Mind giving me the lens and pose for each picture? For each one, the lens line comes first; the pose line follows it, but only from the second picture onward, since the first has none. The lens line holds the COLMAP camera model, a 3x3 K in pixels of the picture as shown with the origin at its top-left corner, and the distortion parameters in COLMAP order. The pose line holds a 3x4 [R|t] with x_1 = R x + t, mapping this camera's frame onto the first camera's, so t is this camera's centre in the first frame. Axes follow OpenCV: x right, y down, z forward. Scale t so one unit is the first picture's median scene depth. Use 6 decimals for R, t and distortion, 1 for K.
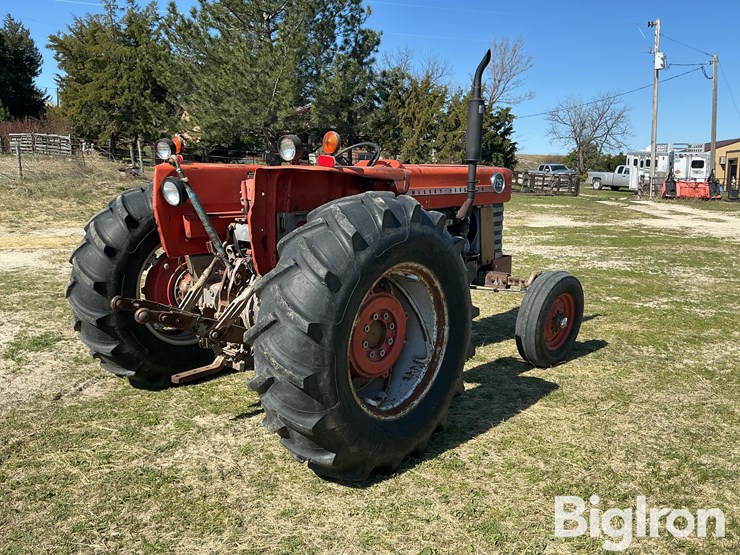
lens RADIAL K [[615.3, 0, 367.0], [0, 615.3, 279.8], [0, 0, 1]] dist [0.128187, -0.259491]
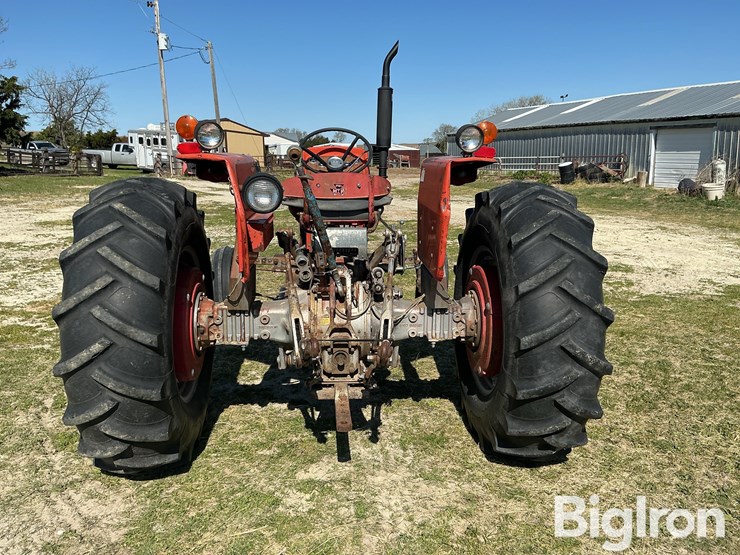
lens RADIAL K [[615.3, 0, 370.1], [0, 615.3, 276.7], [0, 0, 1]] dist [0.128187, -0.259491]
pose [[0.677387, -0.151382, 0.719882, -0.102163], [0.128925, 0.987881, 0.086425, -0.011860], [-0.724241, 0.034268, 0.688695, 0.051791]]
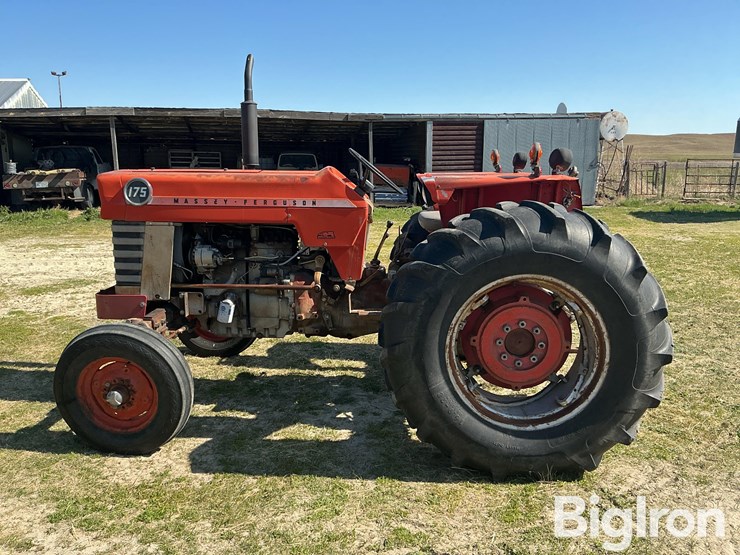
lens RADIAL K [[615.3, 0, 371.7], [0, 615.3, 281.9], [0, 0, 1]] dist [0.128187, -0.259491]
pose [[-0.640367, -0.157580, 0.751730, -0.116586], [0.130605, 0.942134, 0.308749, -0.048795], [-0.756883, 0.295893, -0.582731, 0.243527]]
